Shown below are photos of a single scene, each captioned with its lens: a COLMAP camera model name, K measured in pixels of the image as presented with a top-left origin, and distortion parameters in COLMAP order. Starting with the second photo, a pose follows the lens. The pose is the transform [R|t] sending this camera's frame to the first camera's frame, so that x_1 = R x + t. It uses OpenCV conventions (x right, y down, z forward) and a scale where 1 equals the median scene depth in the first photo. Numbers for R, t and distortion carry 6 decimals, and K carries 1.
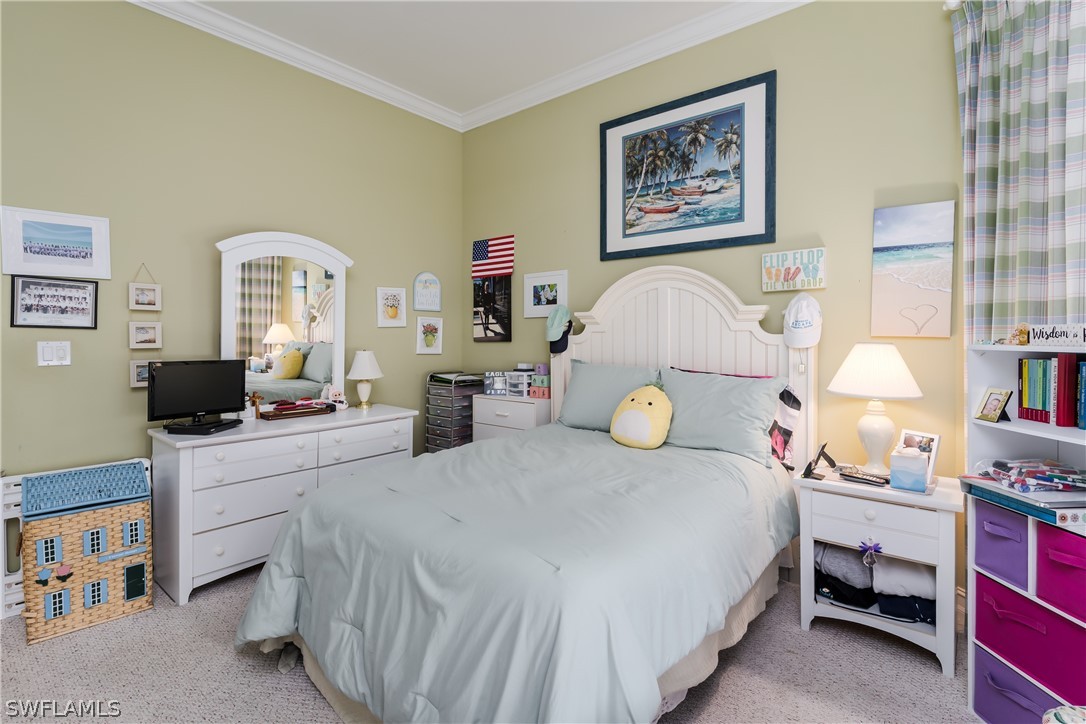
lens RADIAL K [[533.9, 0, 547.4], [0, 533.9, 346.4], [0, 0, 1]] dist [-0.001587, -0.000728]
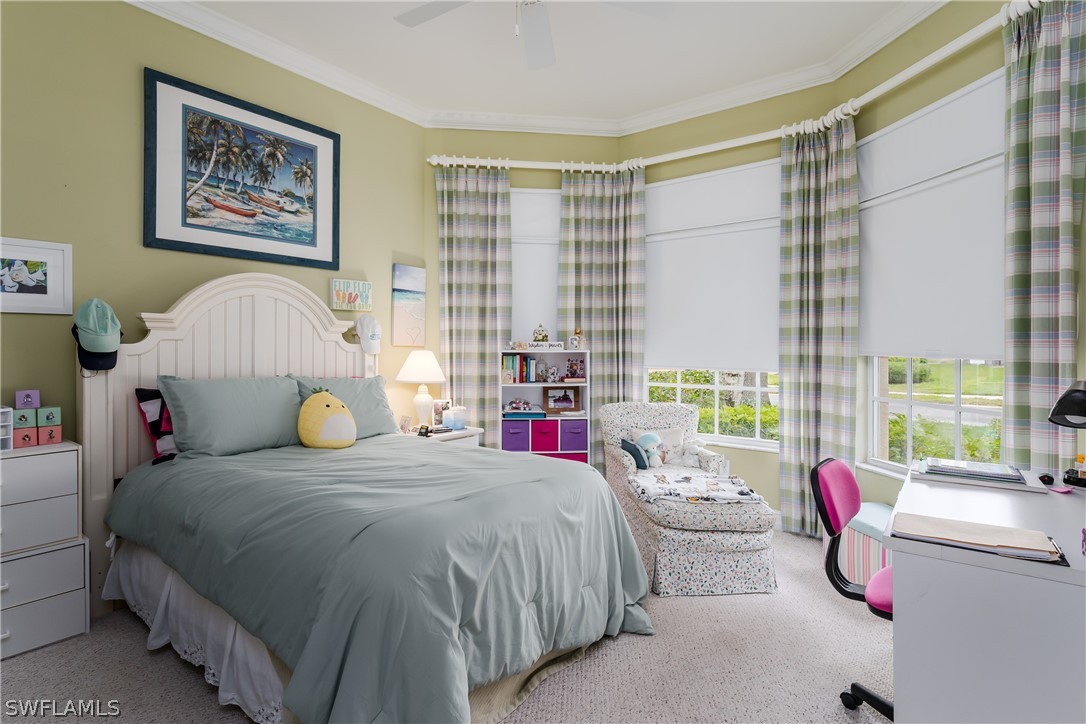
lens RADIAL K [[533.9, 0, 547.4], [0, 533.9, 346.4], [0, 0, 1]] dist [-0.001587, -0.000728]
pose [[-0.055159, -0.001112, 0.998477, -0.781861], [0.016403, 0.999863, 0.002020, -0.010689], [-0.998343, 0.016489, -0.055133, 0.533682]]
